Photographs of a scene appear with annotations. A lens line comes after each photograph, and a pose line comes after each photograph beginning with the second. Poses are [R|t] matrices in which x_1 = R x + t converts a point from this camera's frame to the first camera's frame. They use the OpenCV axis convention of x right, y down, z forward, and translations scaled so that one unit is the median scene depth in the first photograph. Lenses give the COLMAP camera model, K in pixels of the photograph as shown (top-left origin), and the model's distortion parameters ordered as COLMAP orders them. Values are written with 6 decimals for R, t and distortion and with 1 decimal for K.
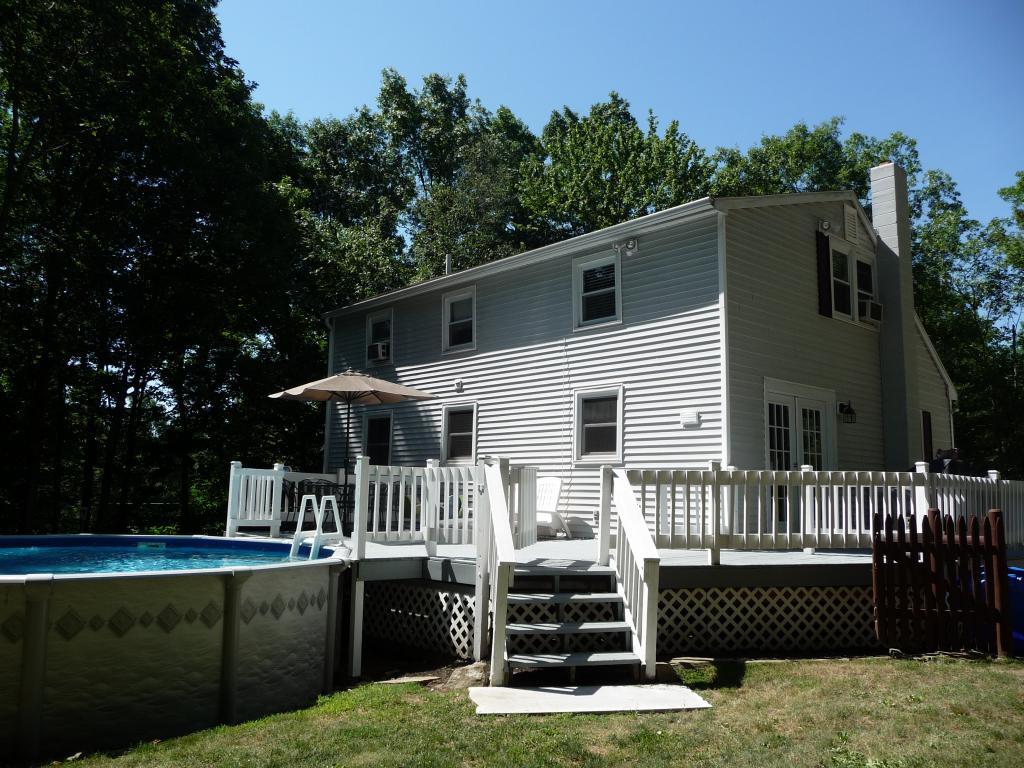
lens RADIAL K [[818.8, 0, 512.7], [0, 818.8, 383.5], [0, 0, 1]] dist [0.006518, 0.001586]
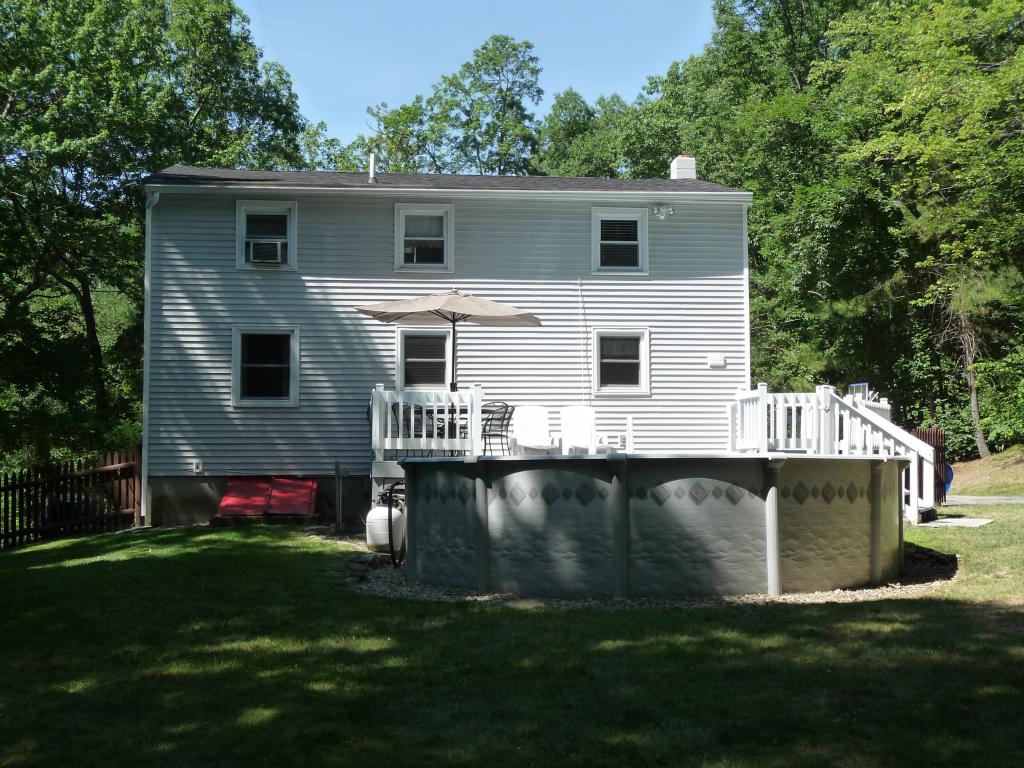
lens RADIAL K [[1294.5, 0, 512.6], [0, 1294.5, 385.4], [0, 0, 1]] dist [-0.011884, 0.000000]
pose [[0.613207, 0.024790, 0.789533, -1.386872], [-0.093125, 0.994806, 0.041092, 0.023837], [-0.784413, -0.098723, 0.612331, 0.008203]]
